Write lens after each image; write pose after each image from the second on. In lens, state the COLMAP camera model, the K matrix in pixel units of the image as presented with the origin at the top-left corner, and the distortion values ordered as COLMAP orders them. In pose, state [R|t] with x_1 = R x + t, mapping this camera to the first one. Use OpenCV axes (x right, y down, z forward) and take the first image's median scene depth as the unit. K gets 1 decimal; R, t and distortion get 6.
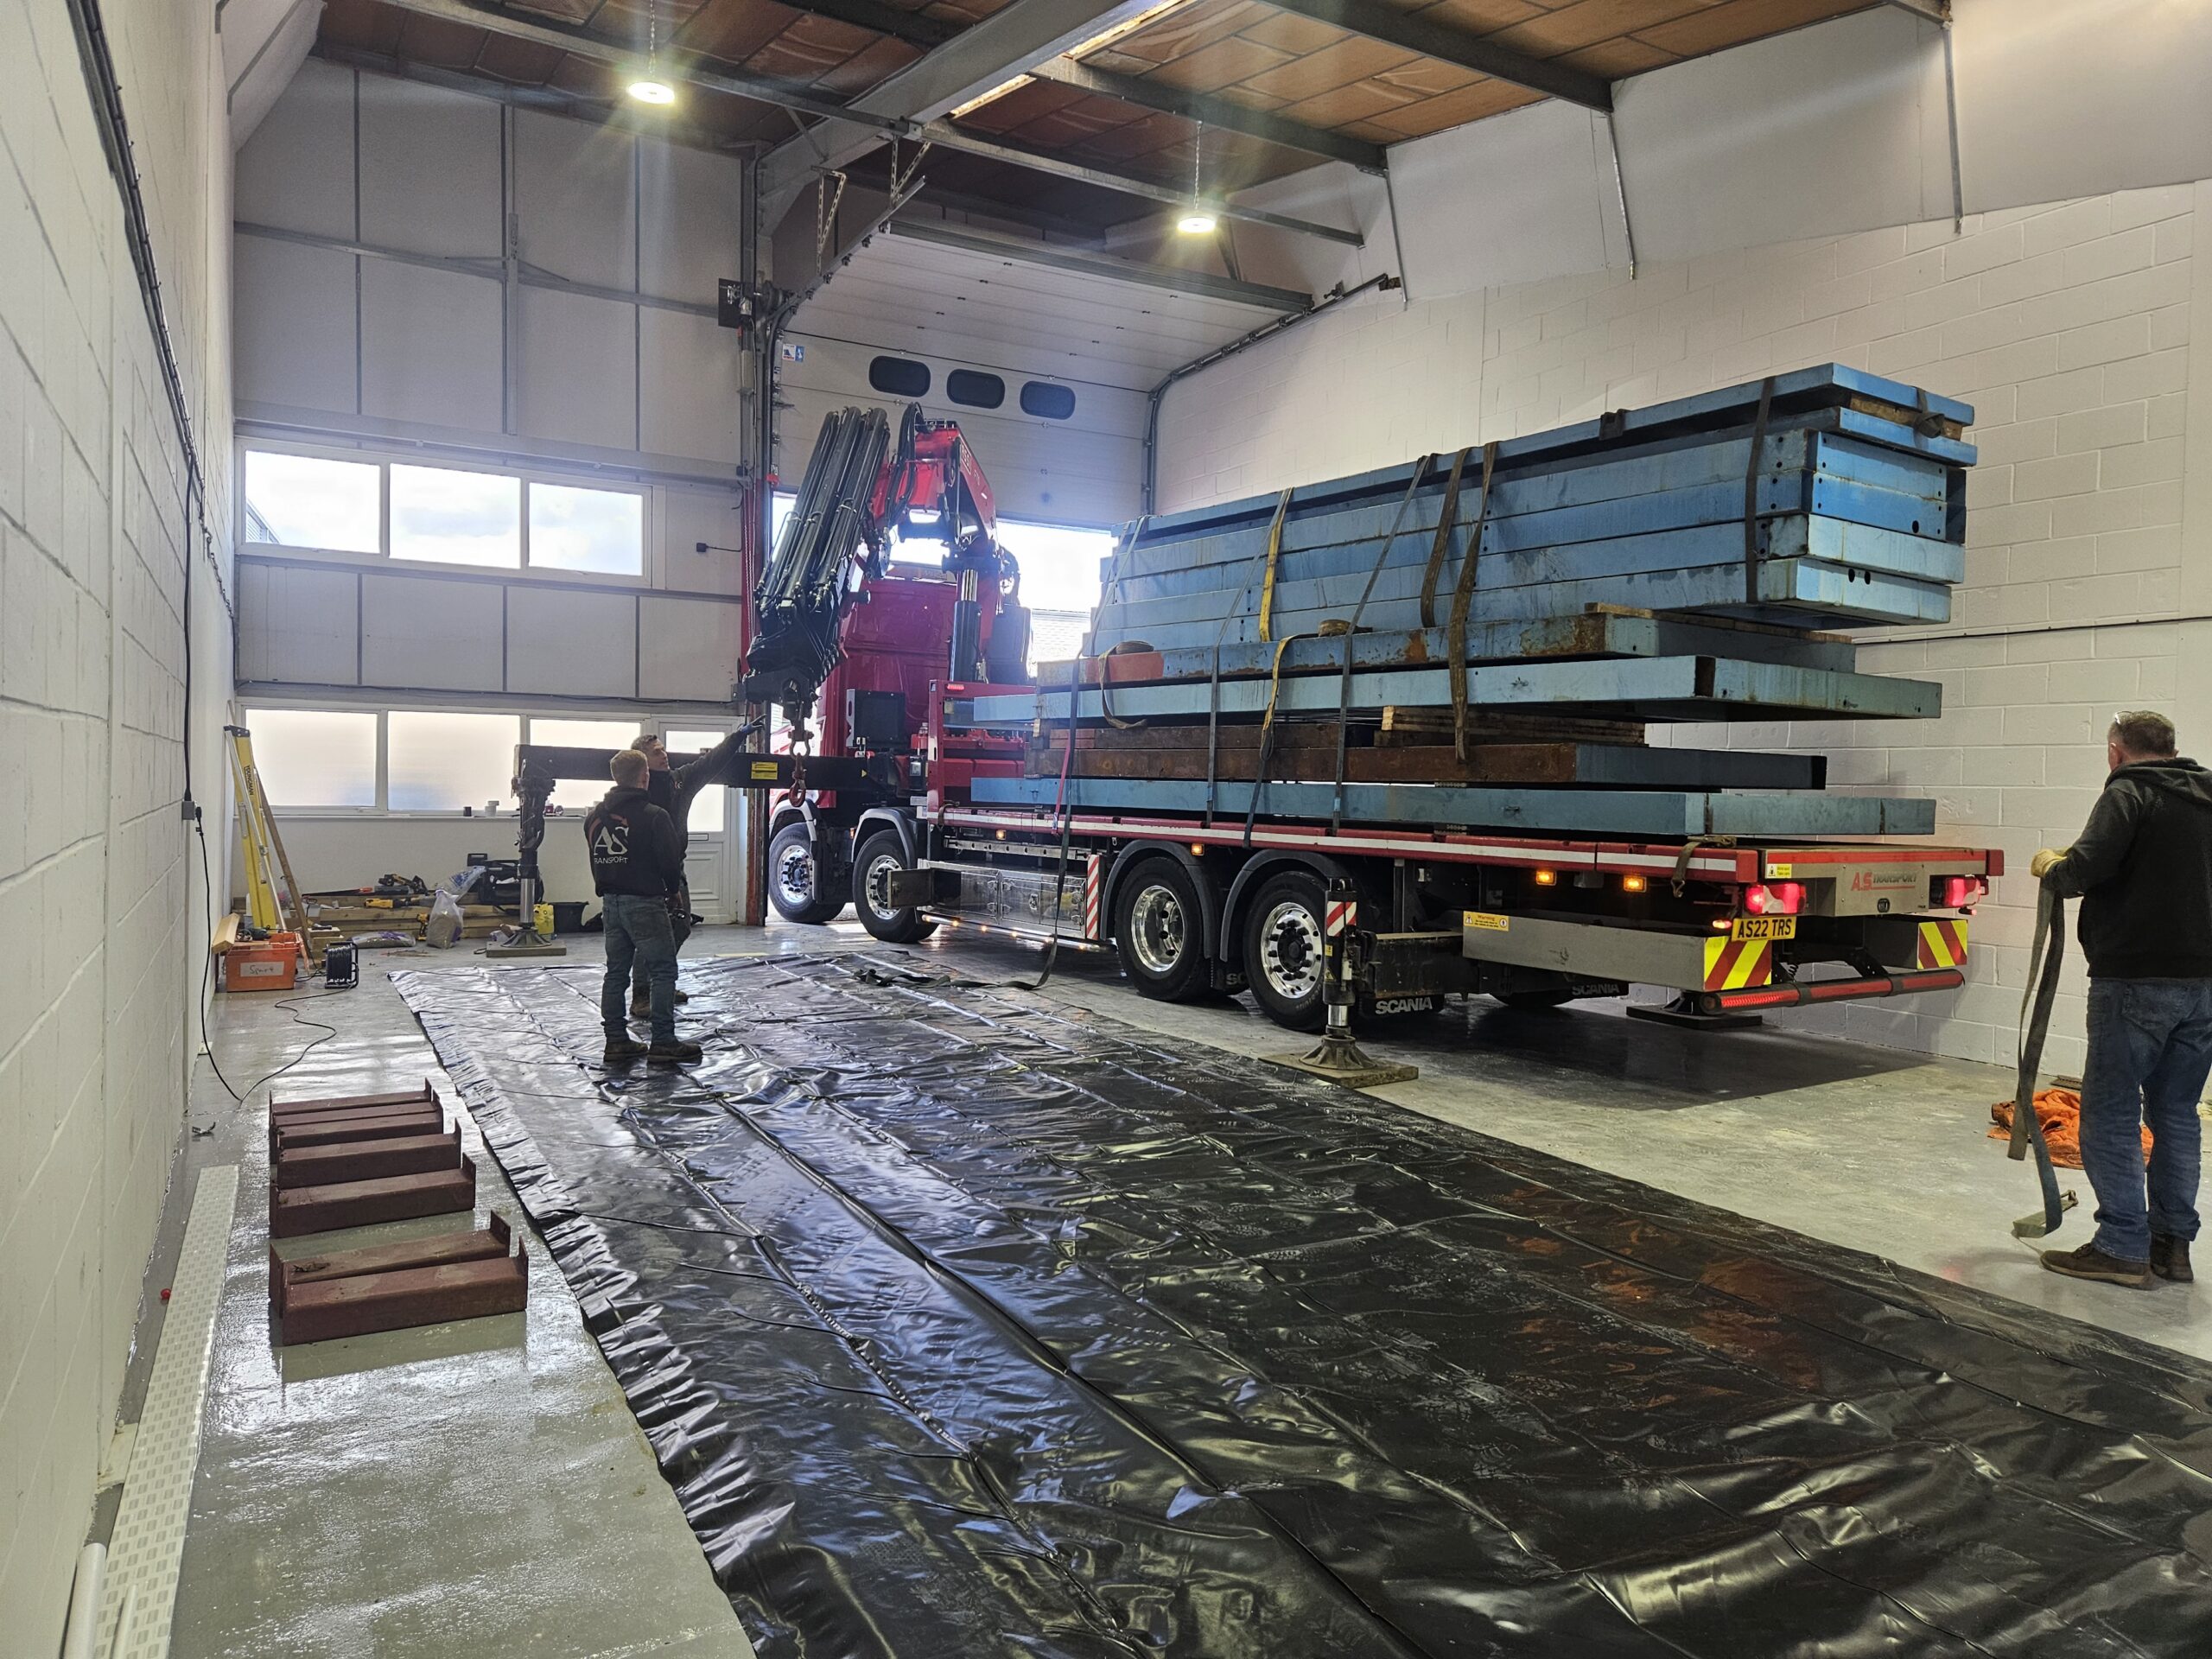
lens RADIAL K [[1482.9, 0, 1102.2], [0, 1482.9, 819.9], [0, 0, 1]] dist [0.094143, -0.004495]
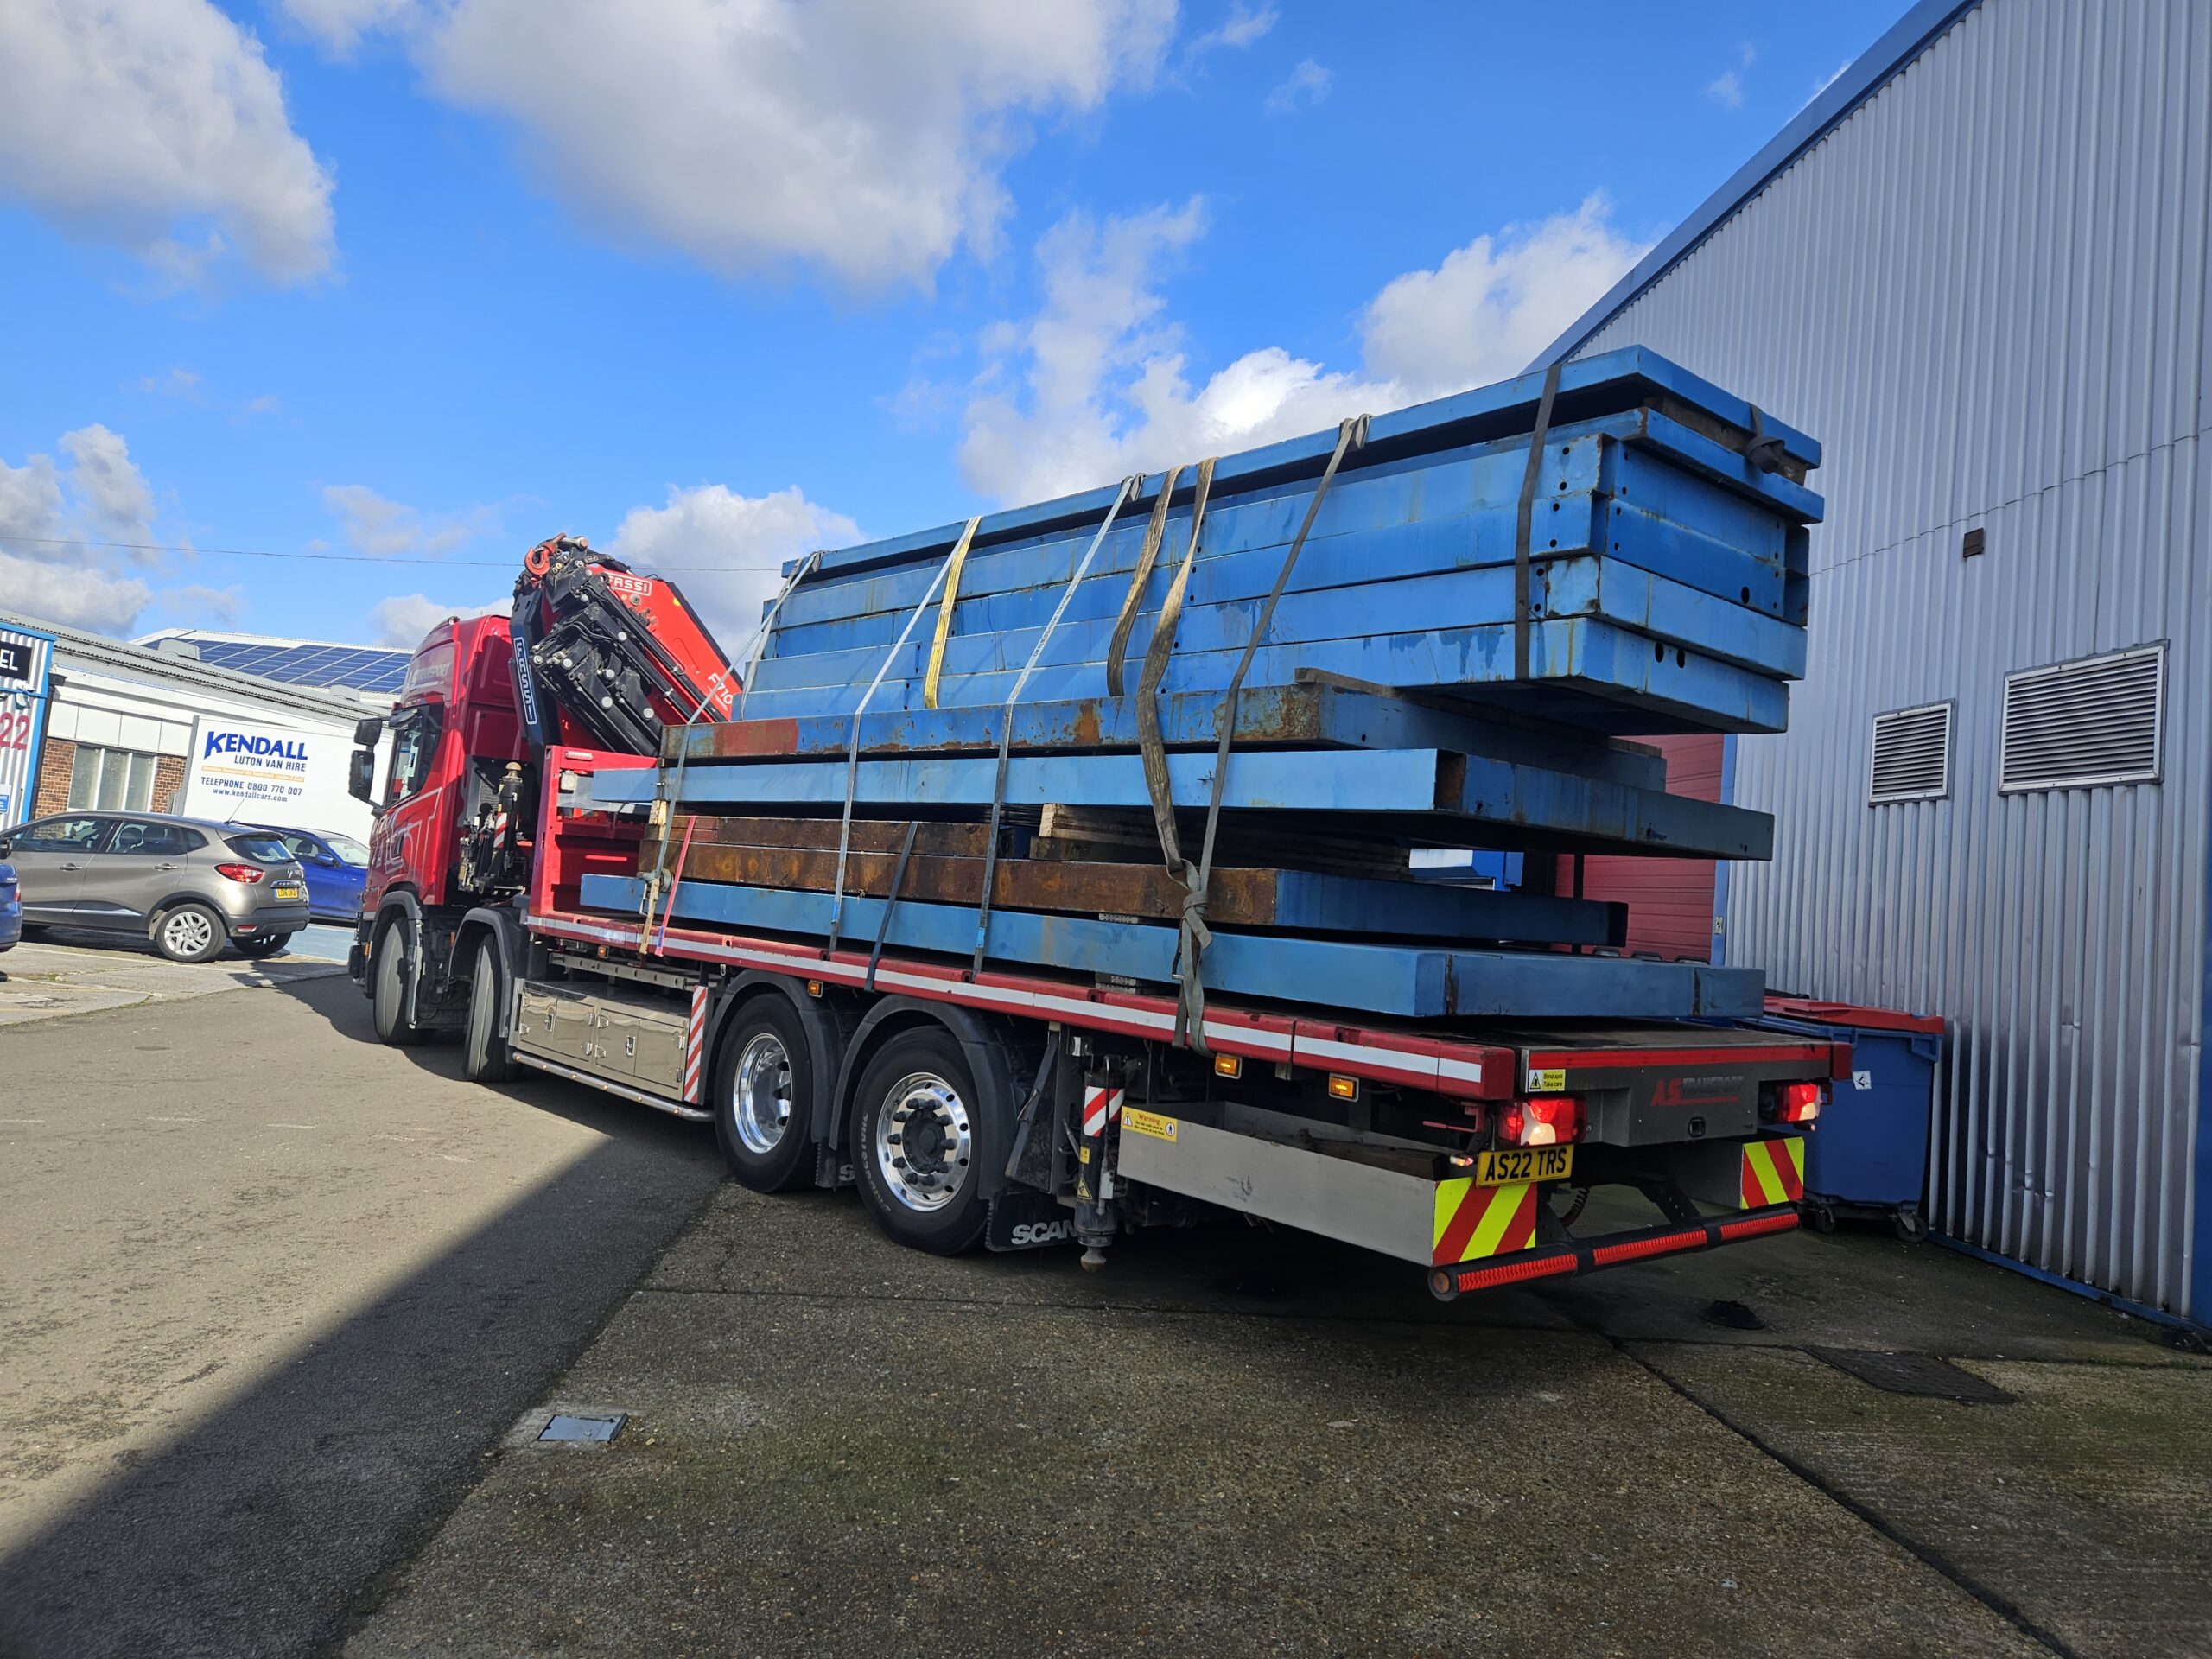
lens RADIAL K [[1482.9, 0, 1109.3], [0, 1482.9, 826.7], [0, 0, 1]] dist [0.094143, -0.004495]
pose [[0.994113, 0.051257, 0.095457, 0.166828], [-0.045096, 0.996825, -0.065618, -0.021965], [-0.098518, 0.060927, 0.993268, 0.318105]]
